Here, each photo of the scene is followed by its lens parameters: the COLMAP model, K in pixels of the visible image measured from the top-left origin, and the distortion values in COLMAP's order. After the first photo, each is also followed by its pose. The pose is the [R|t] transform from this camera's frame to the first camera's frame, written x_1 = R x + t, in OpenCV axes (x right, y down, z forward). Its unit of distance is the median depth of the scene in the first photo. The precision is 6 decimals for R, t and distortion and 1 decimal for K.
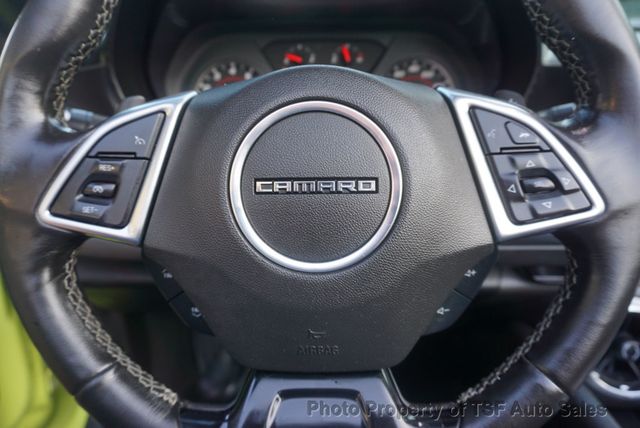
lens RADIAL K [[433.7, 0, 320.0], [0, 433.7, 214.0], [0, 0, 1]] dist [-0.033505, 0.026260]
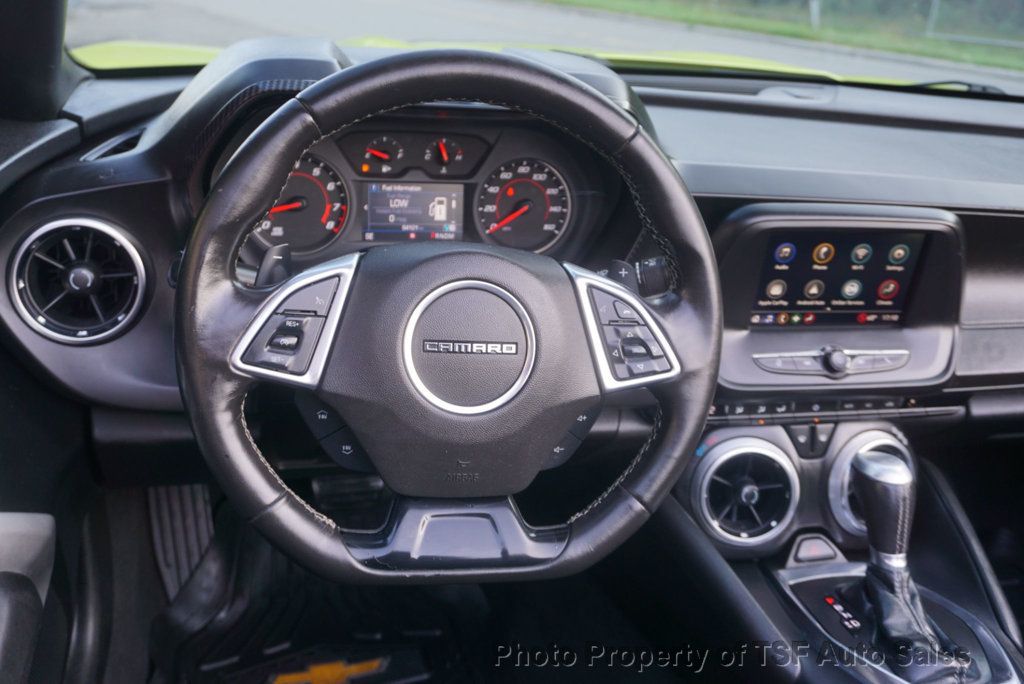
lens RADIAL K [[995.4, 0, 512.0], [0, 995.4, 342.0], [0, 0, 1]] dist [-0.004809, 0.001913]
pose [[0.963090, 0.034039, 0.267018, -0.643369], [-0.042885, 0.998705, 0.027365, -0.157884], [-0.265741, -0.037806, 0.963303, -1.767043]]
